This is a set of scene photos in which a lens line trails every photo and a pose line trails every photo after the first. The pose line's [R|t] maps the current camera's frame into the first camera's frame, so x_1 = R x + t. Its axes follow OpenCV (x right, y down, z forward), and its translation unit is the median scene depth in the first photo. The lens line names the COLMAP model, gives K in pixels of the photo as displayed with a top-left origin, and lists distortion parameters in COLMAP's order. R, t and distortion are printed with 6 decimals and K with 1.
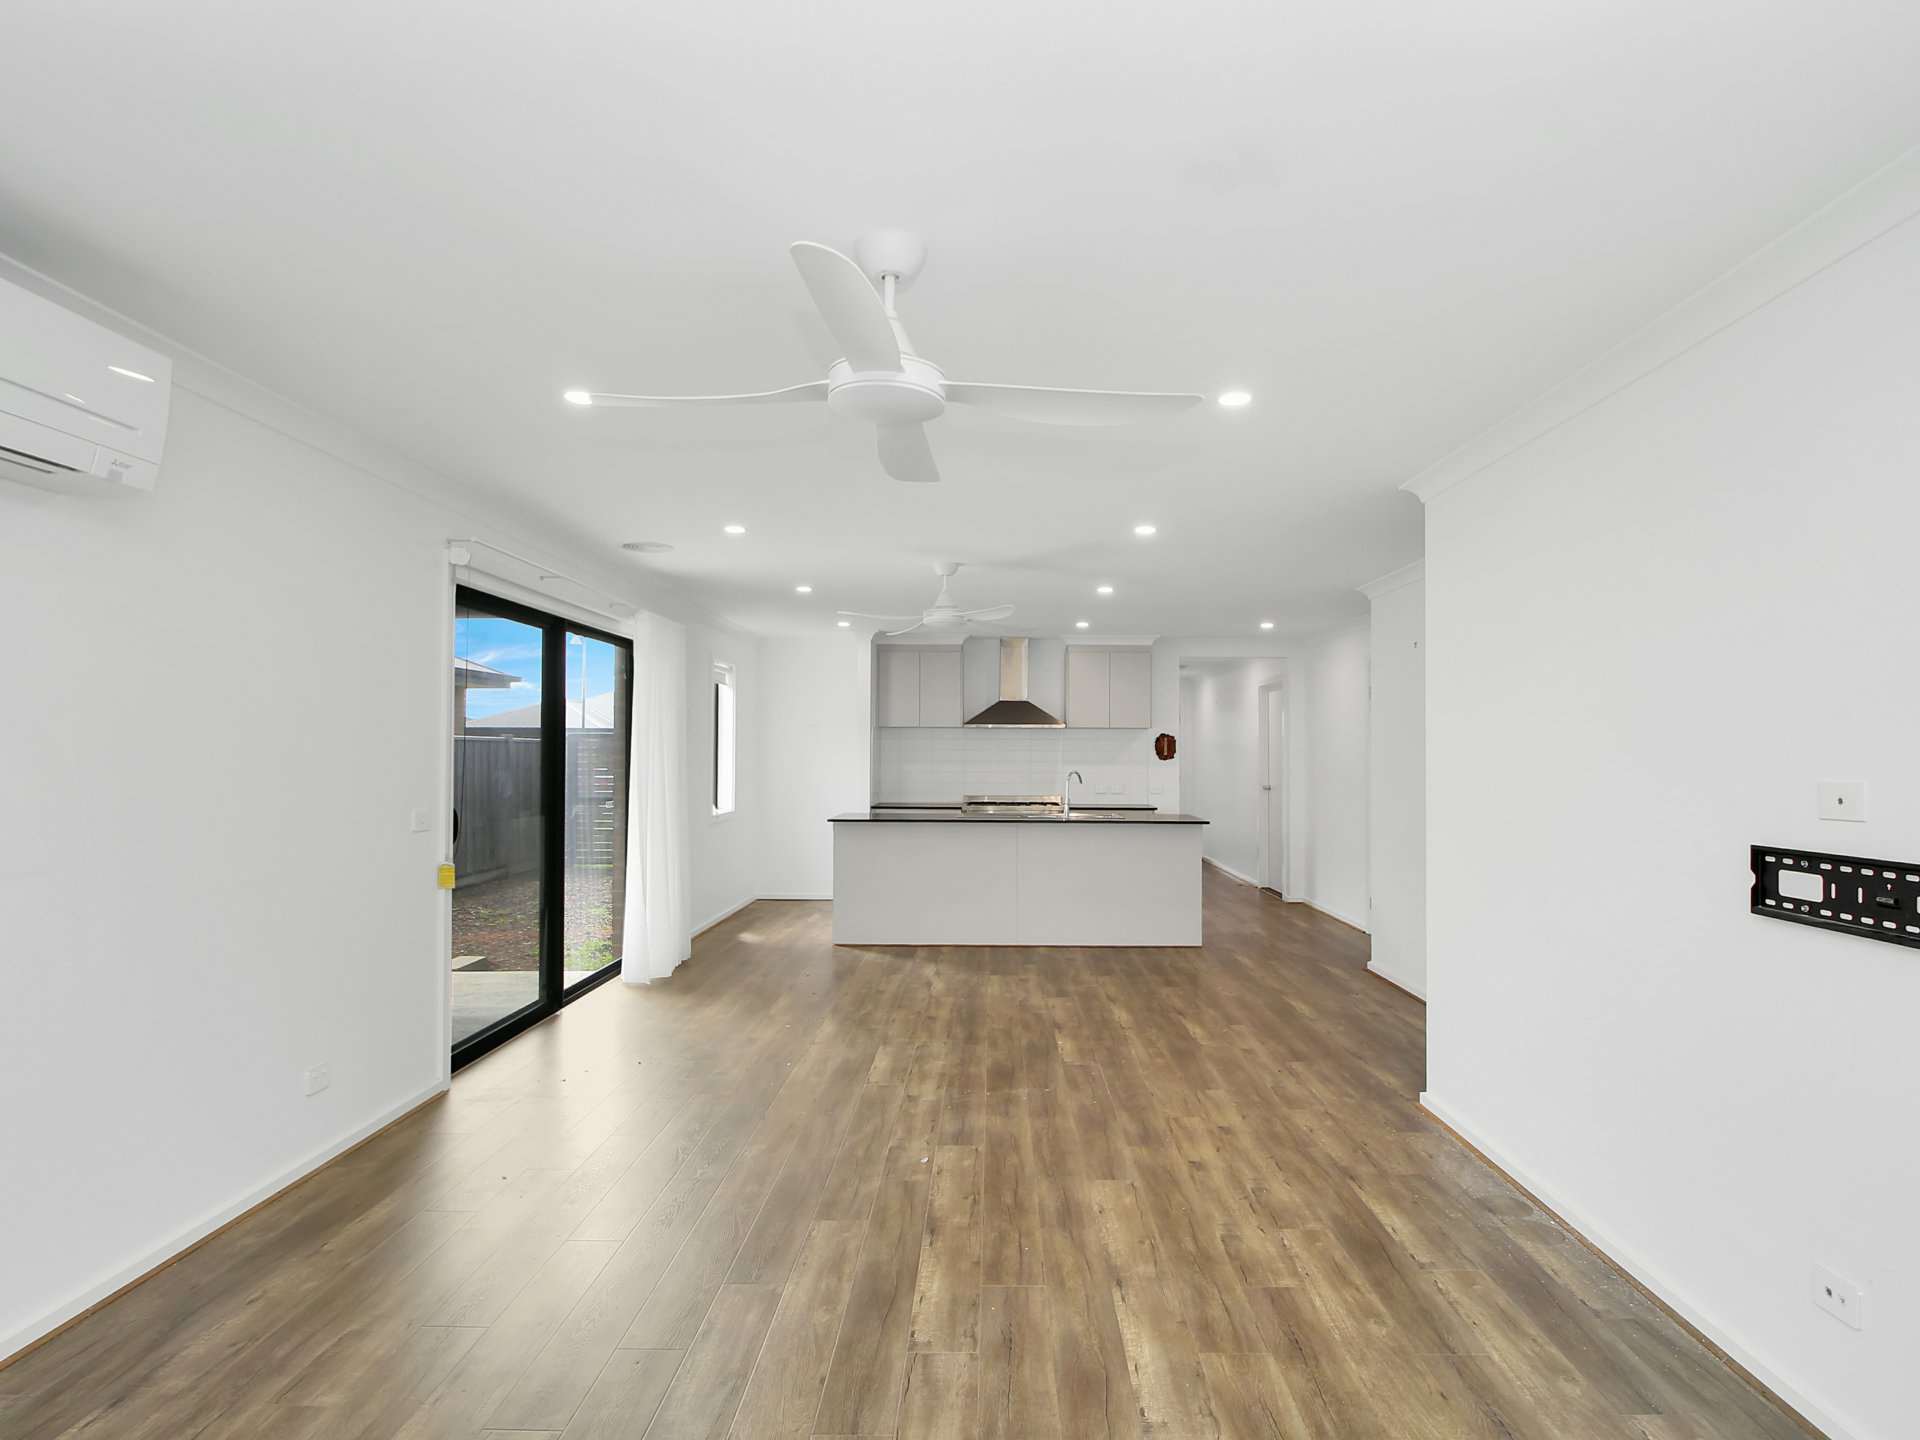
lens RADIAL K [[1021.5, 0, 970.8], [0, 1021.5, 726.8], [0, 0, 1]] dist [0.000604, 0.000369]
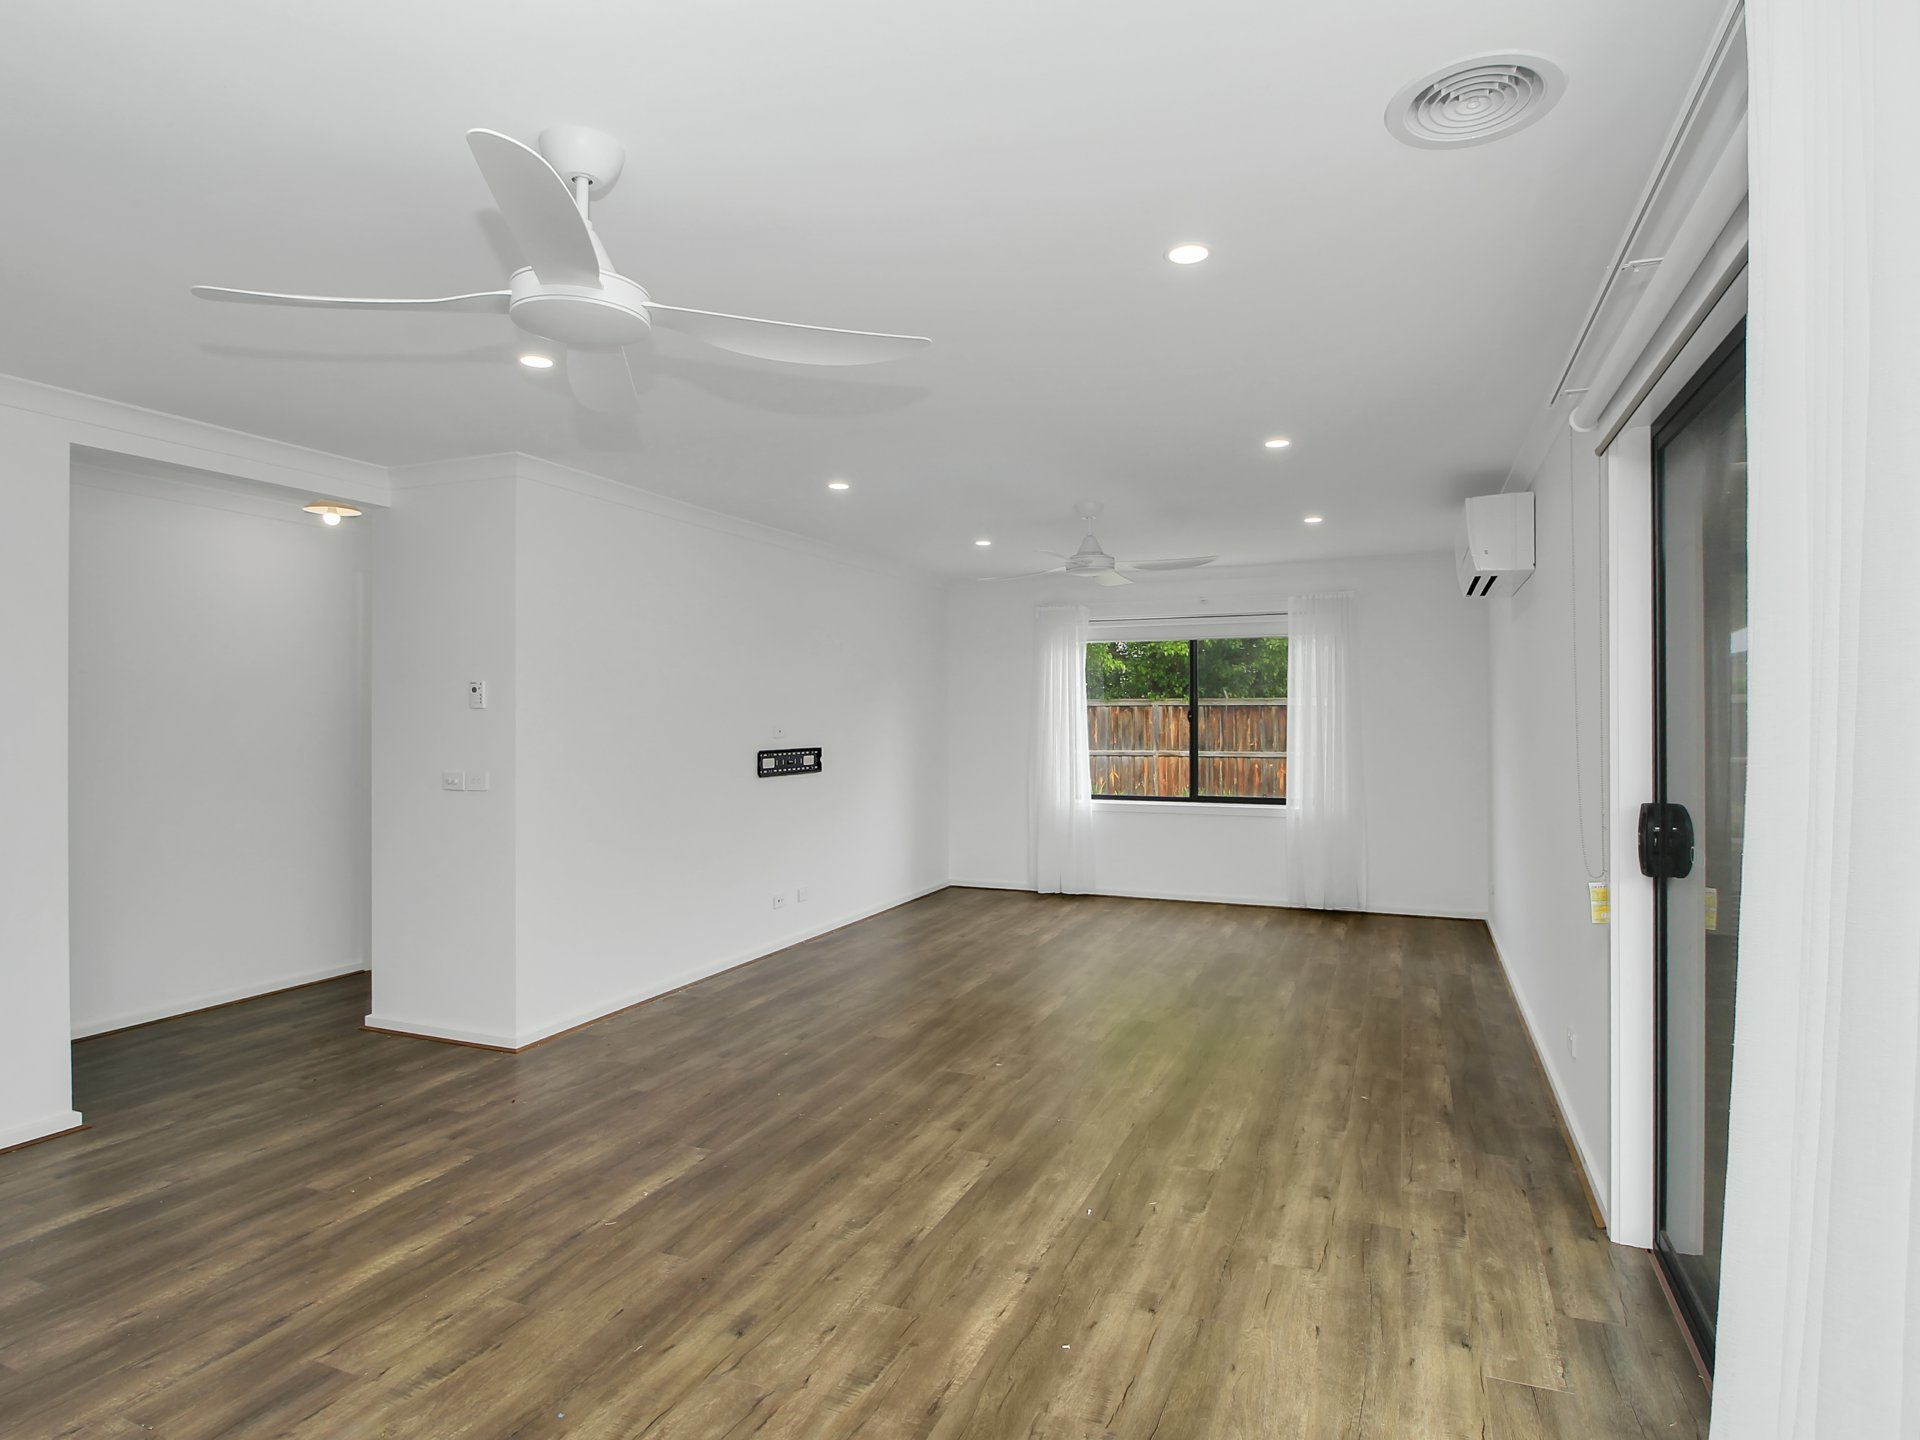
lens RADIAL K [[1021.5, 0, 970.8], [0, 1021.5, 726.8], [0, 0, 1]] dist [0.000604, 0.000369]
pose [[-0.929318, -0.007563, 0.369203, -0.542011], [-0.011139, 0.999909, -0.007554, 0.054962], [-0.369113, -0.011133, -0.929318, 2.565284]]
